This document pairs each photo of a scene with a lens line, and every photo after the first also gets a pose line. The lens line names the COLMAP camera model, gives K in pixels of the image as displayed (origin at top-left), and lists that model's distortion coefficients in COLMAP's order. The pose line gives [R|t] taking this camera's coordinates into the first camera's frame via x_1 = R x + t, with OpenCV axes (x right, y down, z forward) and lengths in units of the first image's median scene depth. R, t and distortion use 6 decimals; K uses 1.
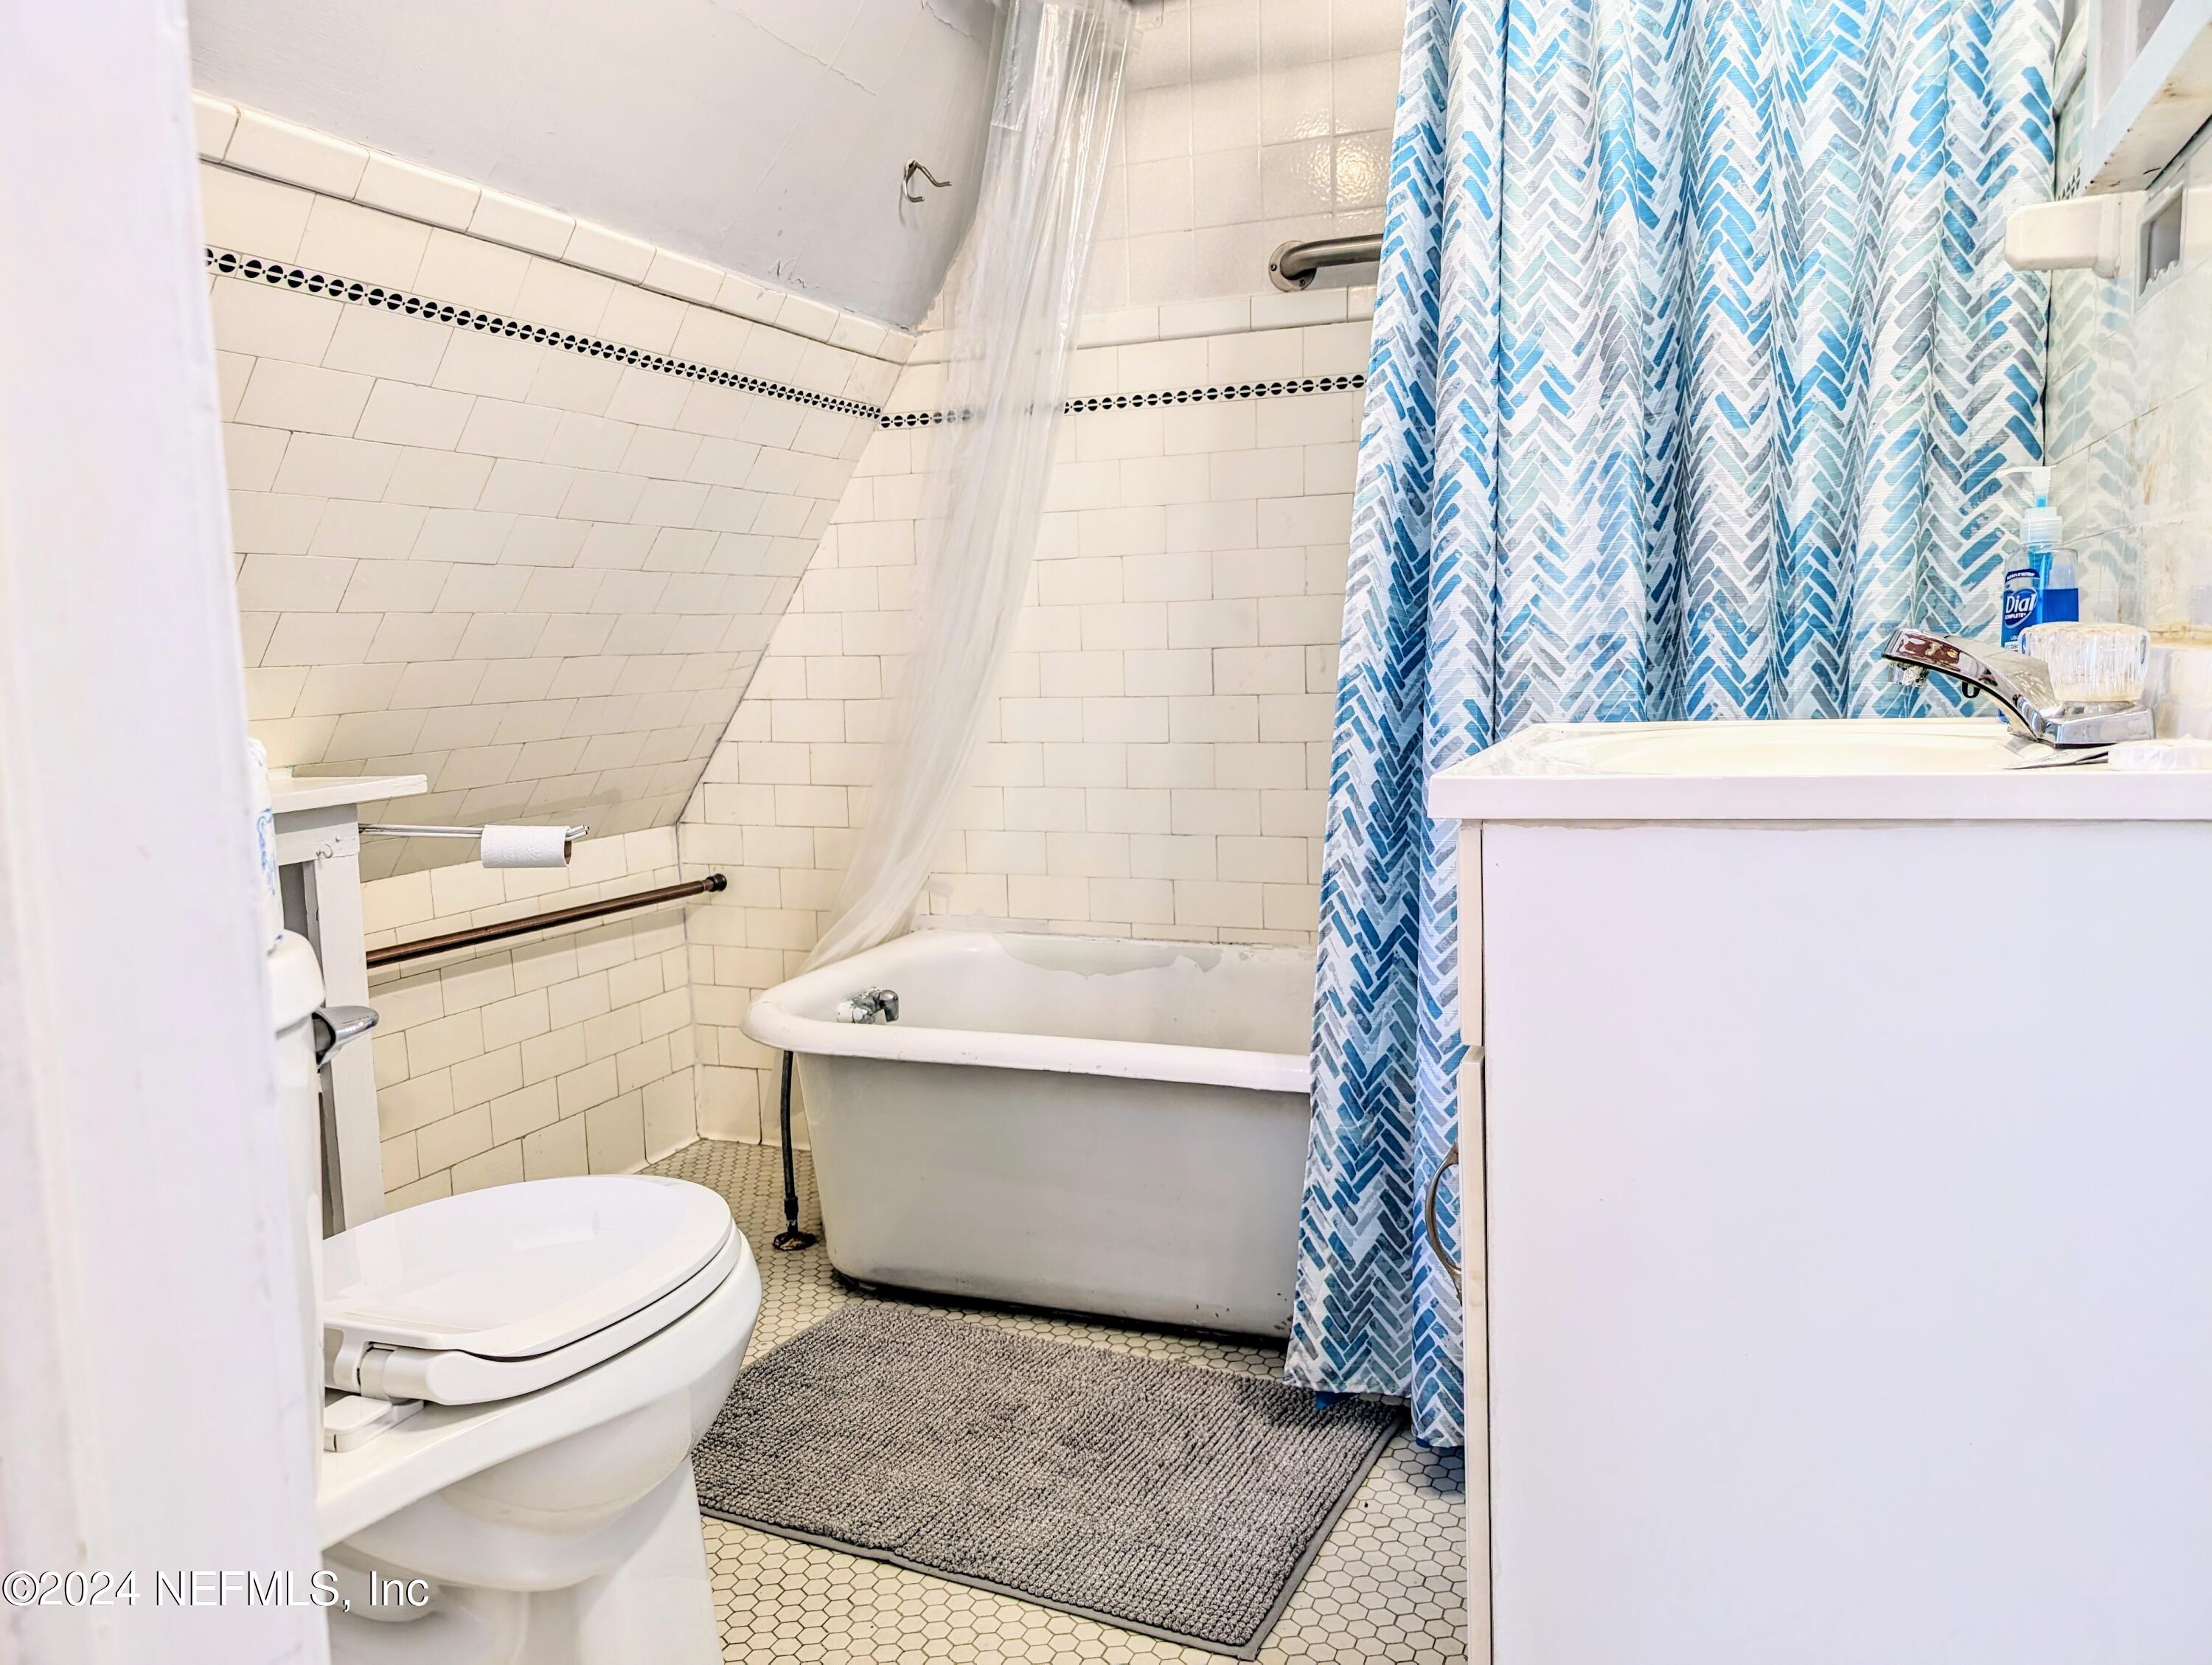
lens RADIAL K [[1577.8, 0, 1095.9], [0, 1577.8, 826.2], [0, 0, 1]] dist [0.011595, -0.007866]
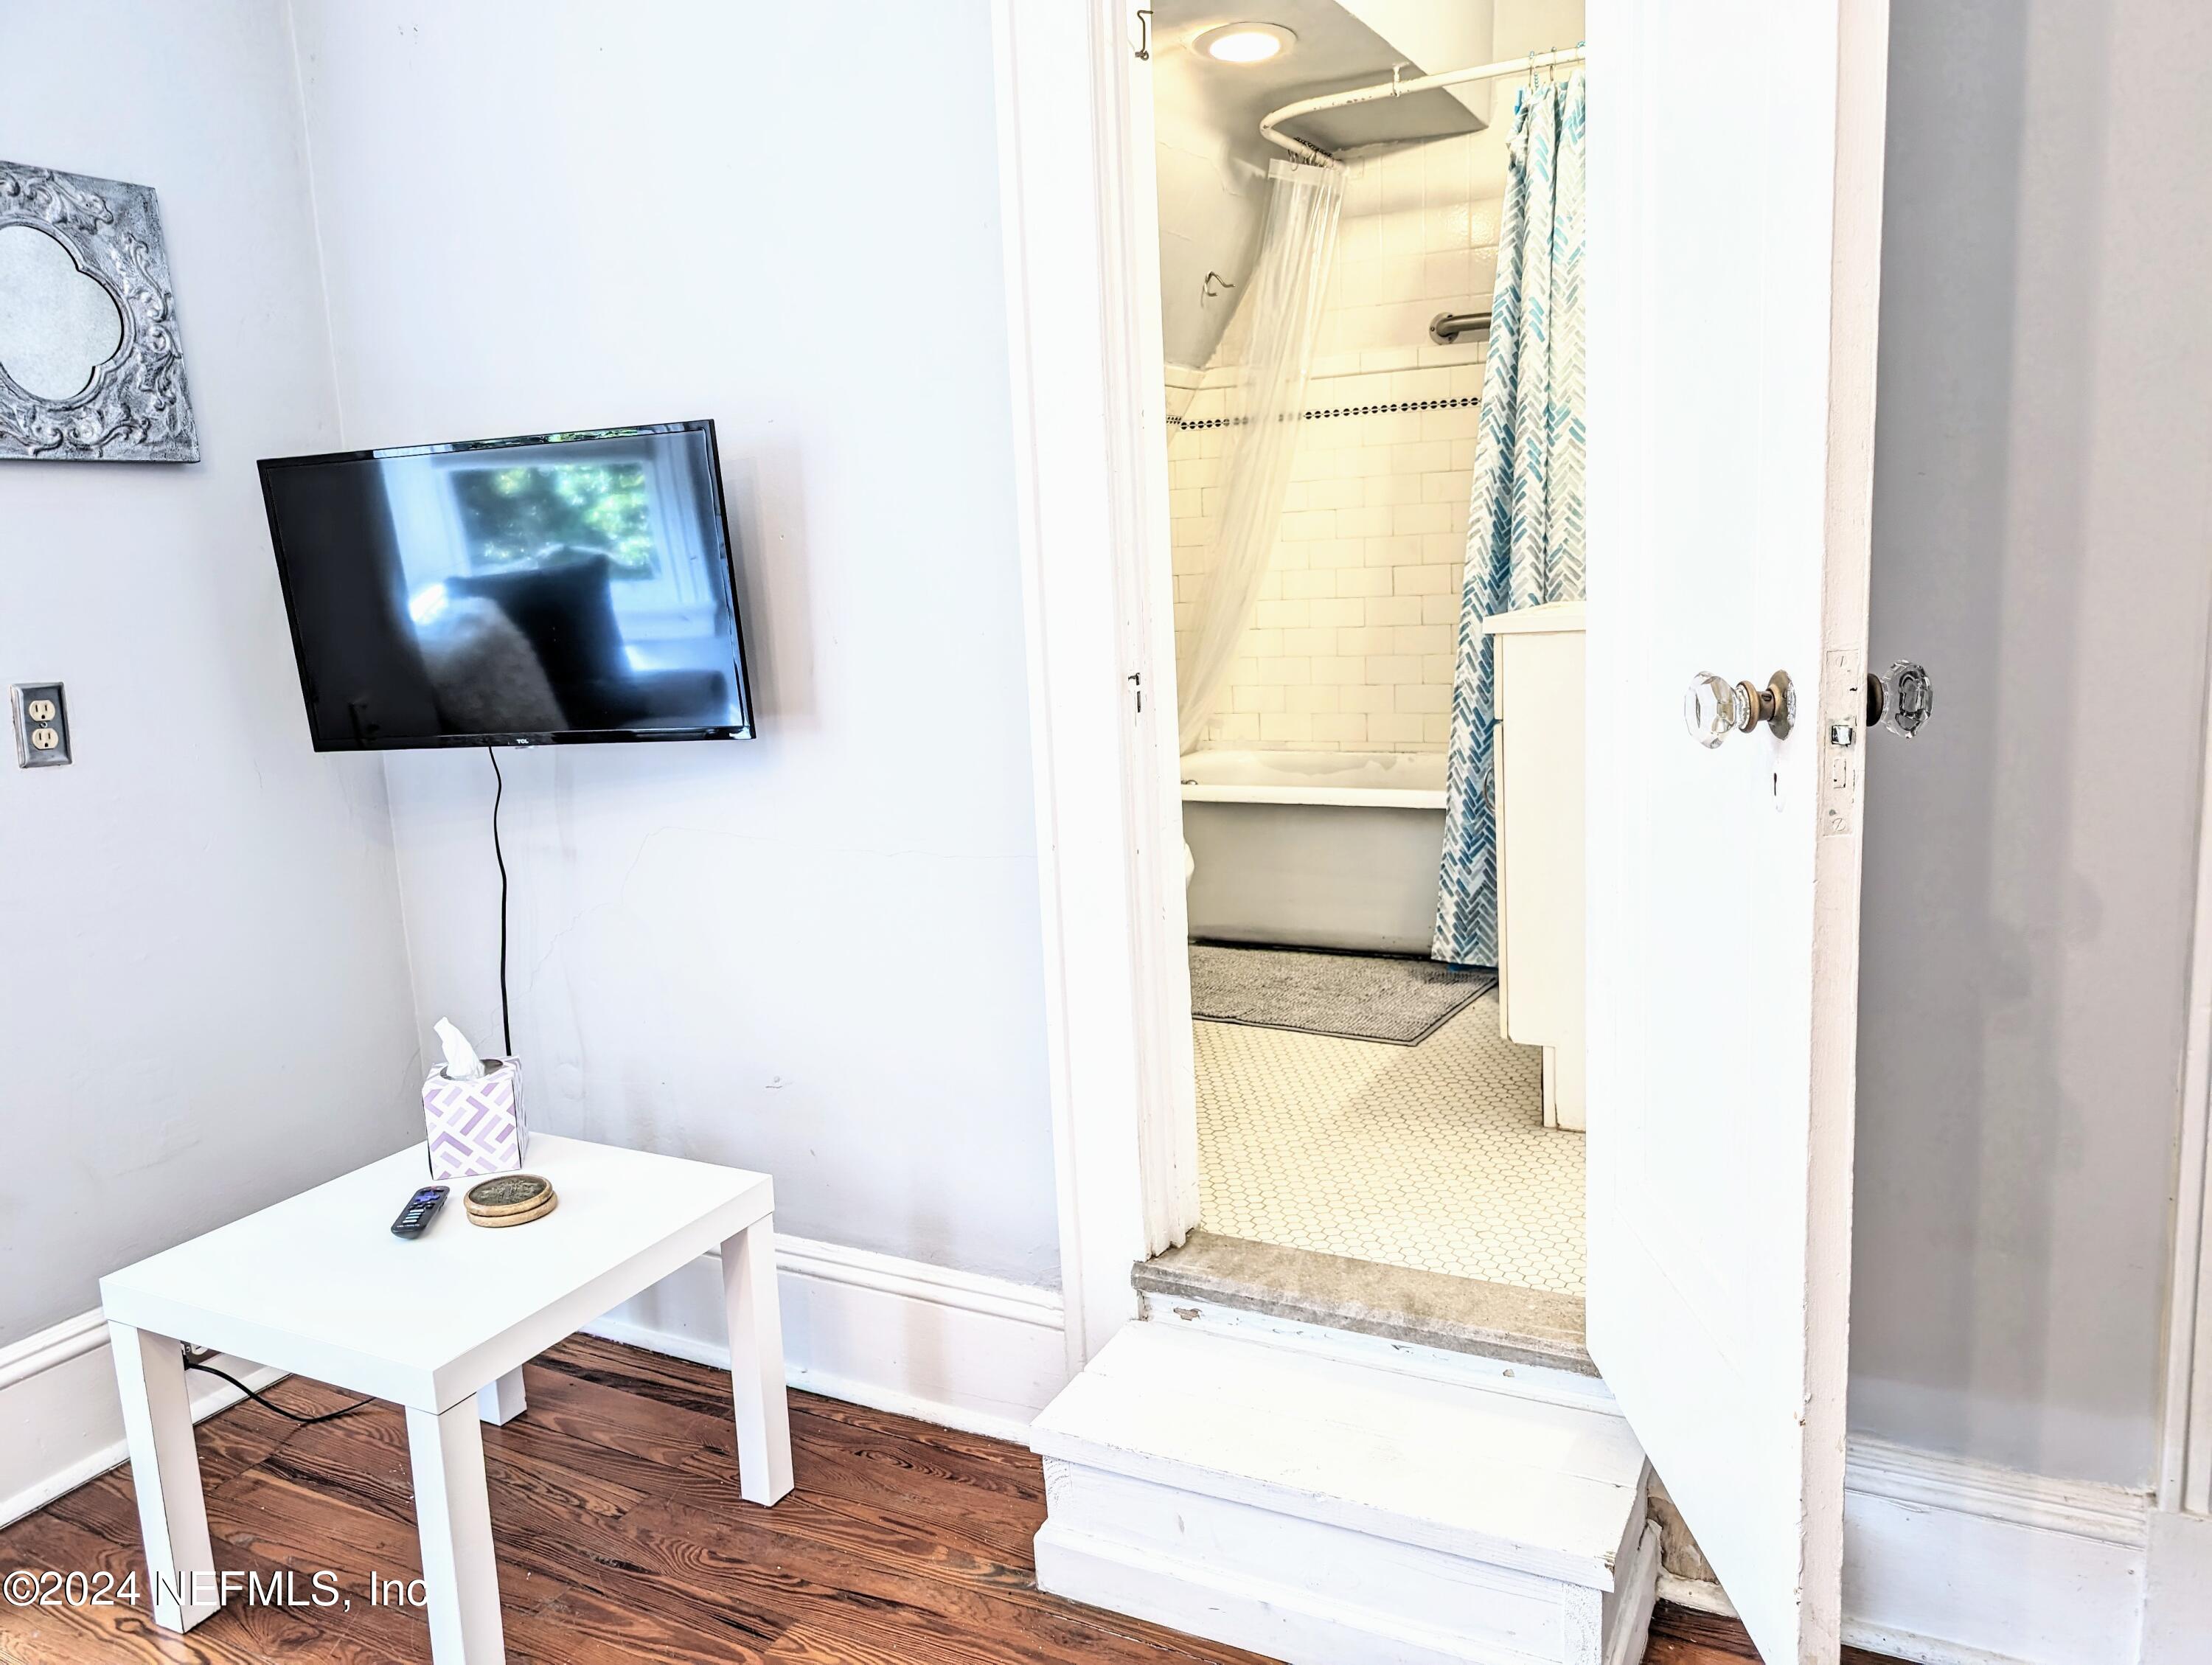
lens RADIAL K [[1577.8, 0, 1119.7], [0, 1577.8, 834.5], [0, 0, 1]] dist [0.011595, -0.007866]
pose [[0.996090, -0.000180, -0.088350, -0.088842], [0.005344, 0.998290, 0.058209, 0.093921], [0.088188, -0.058453, 0.994387, -0.930268]]
